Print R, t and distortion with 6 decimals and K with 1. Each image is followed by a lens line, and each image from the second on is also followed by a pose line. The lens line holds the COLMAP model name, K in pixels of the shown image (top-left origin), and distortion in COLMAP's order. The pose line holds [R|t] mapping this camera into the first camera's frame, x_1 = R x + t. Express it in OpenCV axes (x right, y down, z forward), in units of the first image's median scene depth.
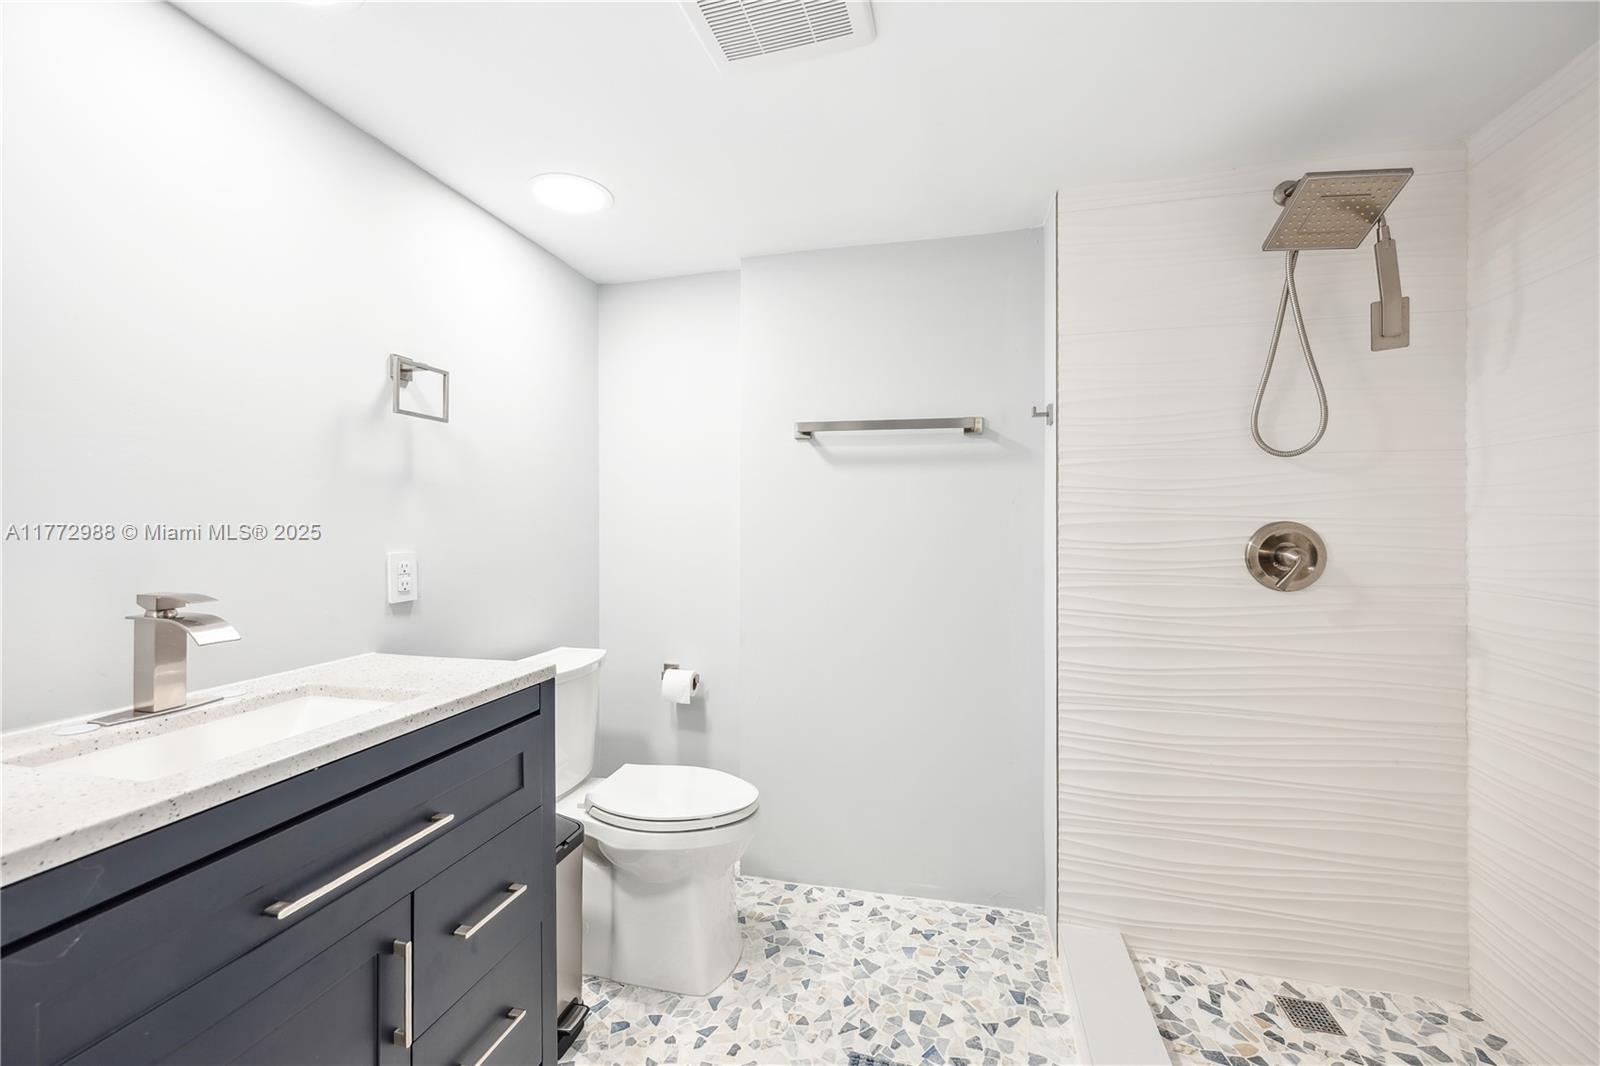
lens RADIAL K [[647.6, 0, 802.5], [0, 647.6, 519.8], [0, 0, 1]] dist [0.001134, 0.000544]
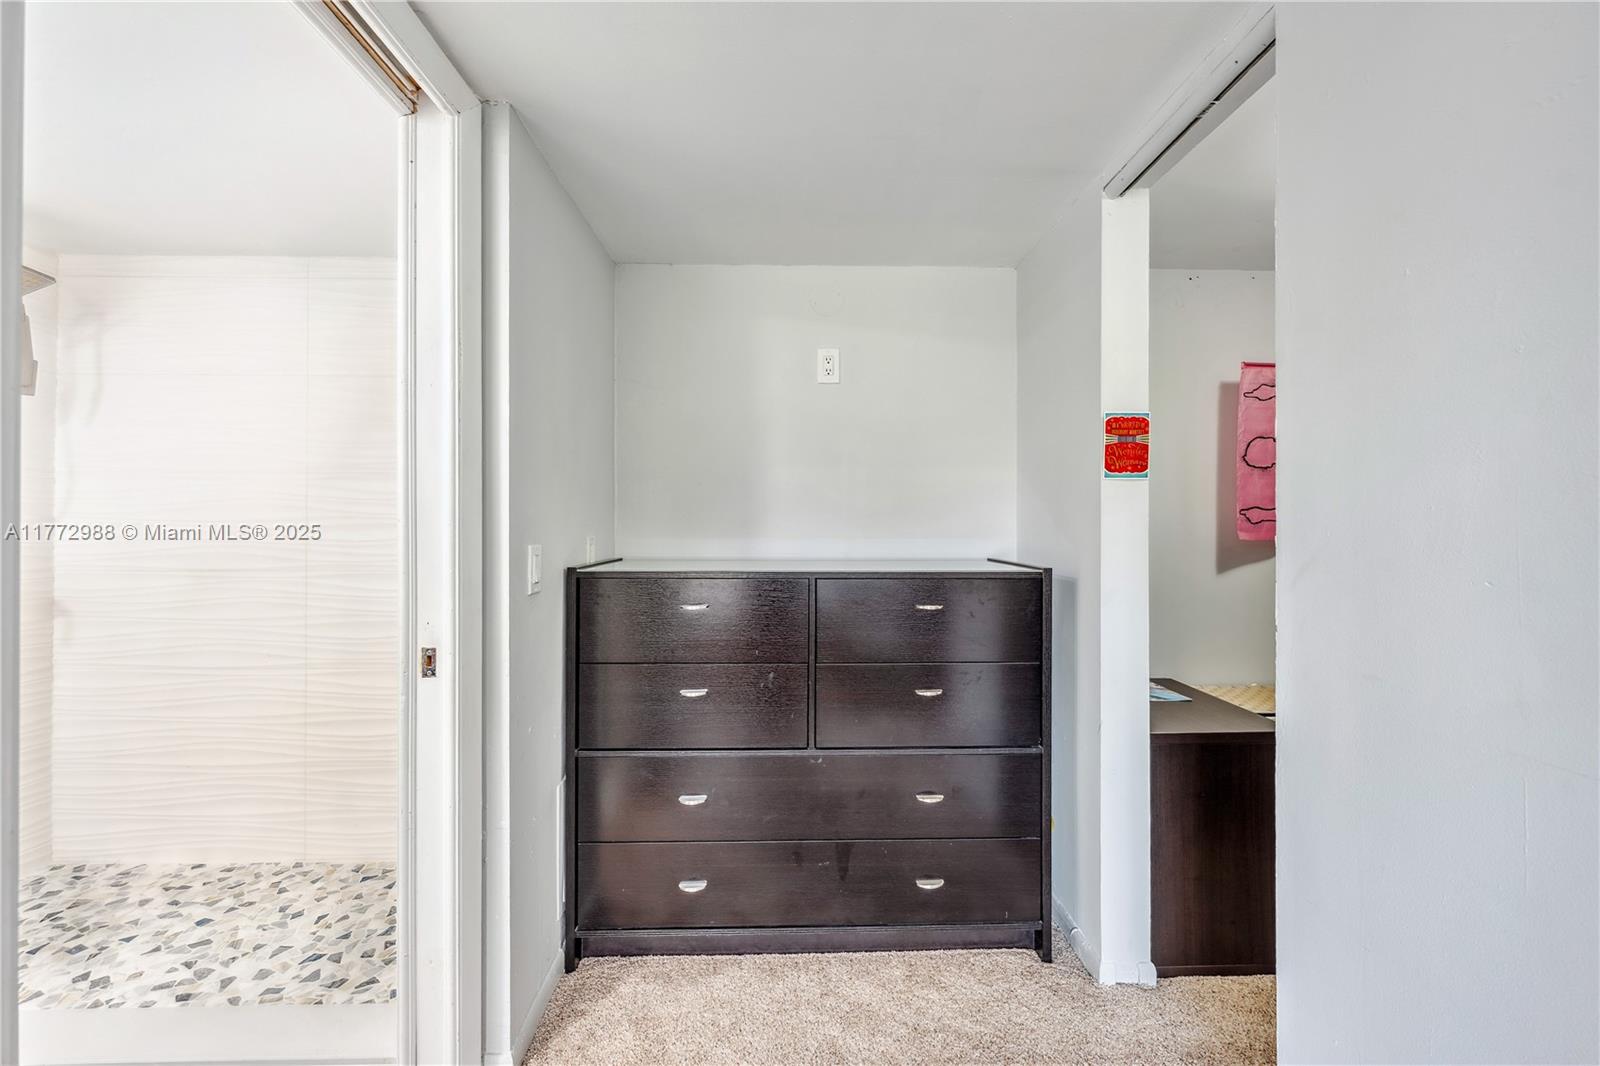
lens RADIAL K [[647.6, 0, 795.4], [0, 647.6, 523.4], [0, 0, 1]] dist [0.001134, 0.000544]
pose [[-0.280627, 0.001055, 0.959816, -0.767206], [-0.004553, 0.999987, -0.002430, -0.000161], [-0.959806, -0.005052, -0.280618, -0.151609]]
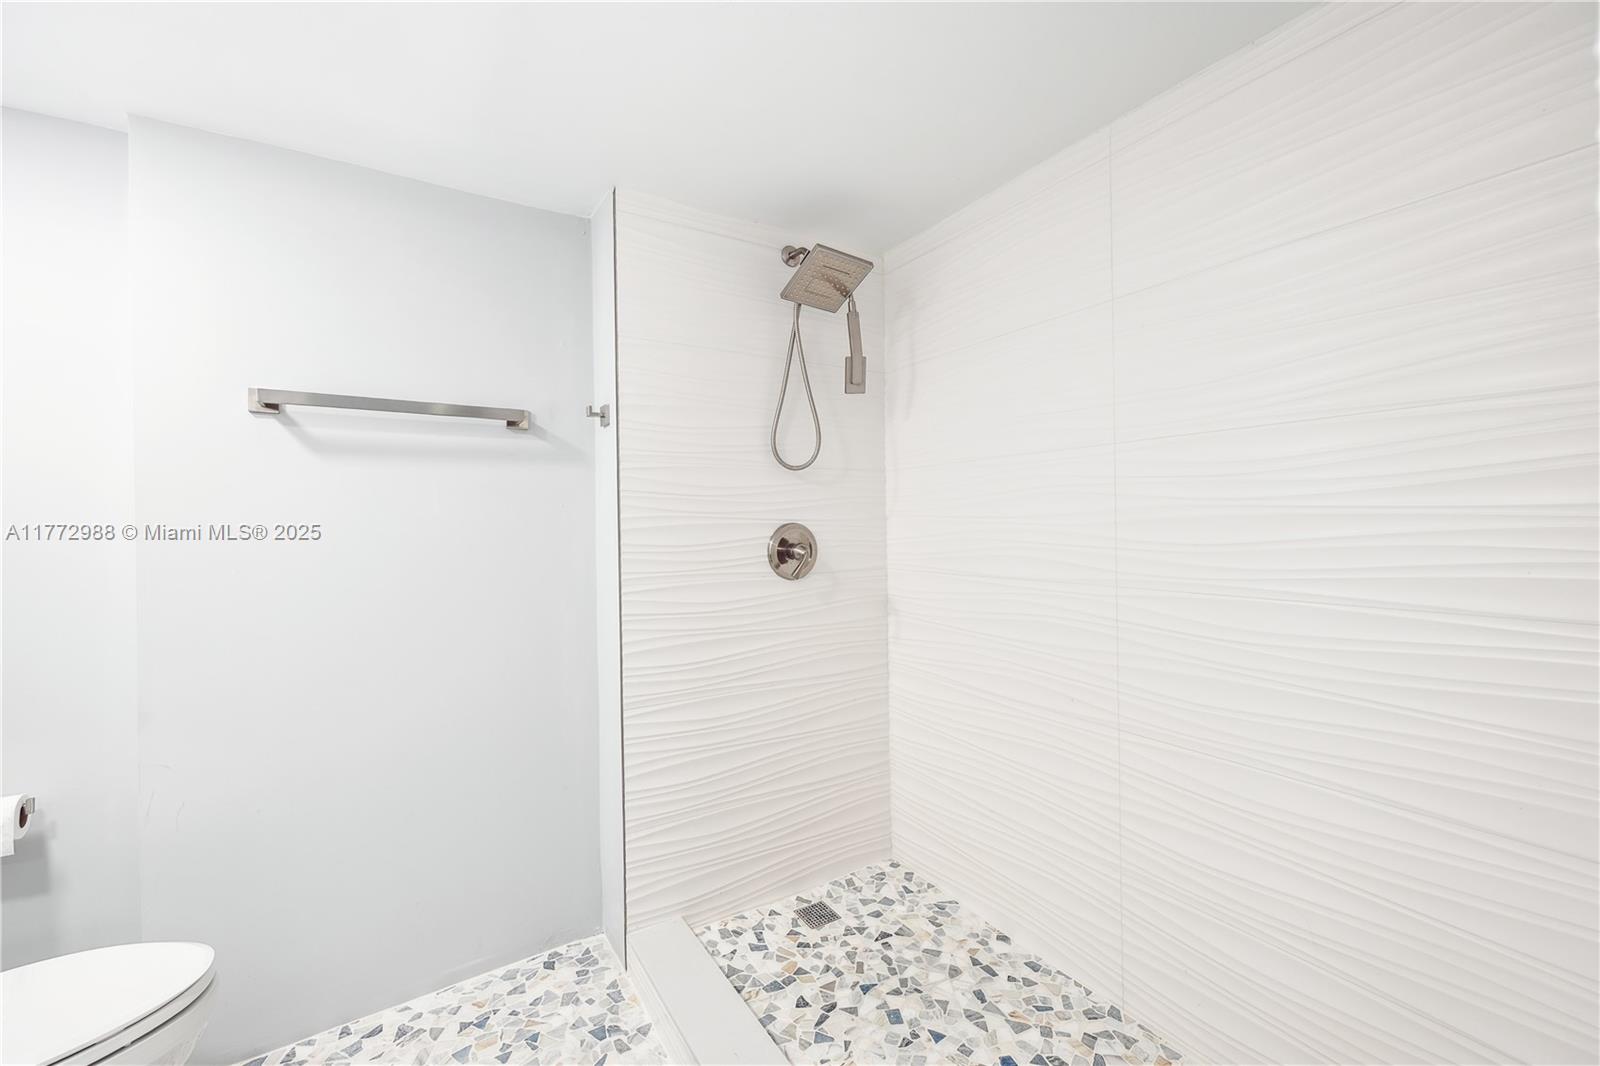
lens RADIAL K [[647.6, 0, 791.3], [0, 647.6, 525.1], [0, 0, 1]] dist [0.001134, 0.000544]
pose [[0.700854, -0.013844, 0.713170, -0.136119], [0.014963, 0.999877, 0.004705, 0.000778], [-0.713147, 0.007374, 0.700975, 0.144963]]
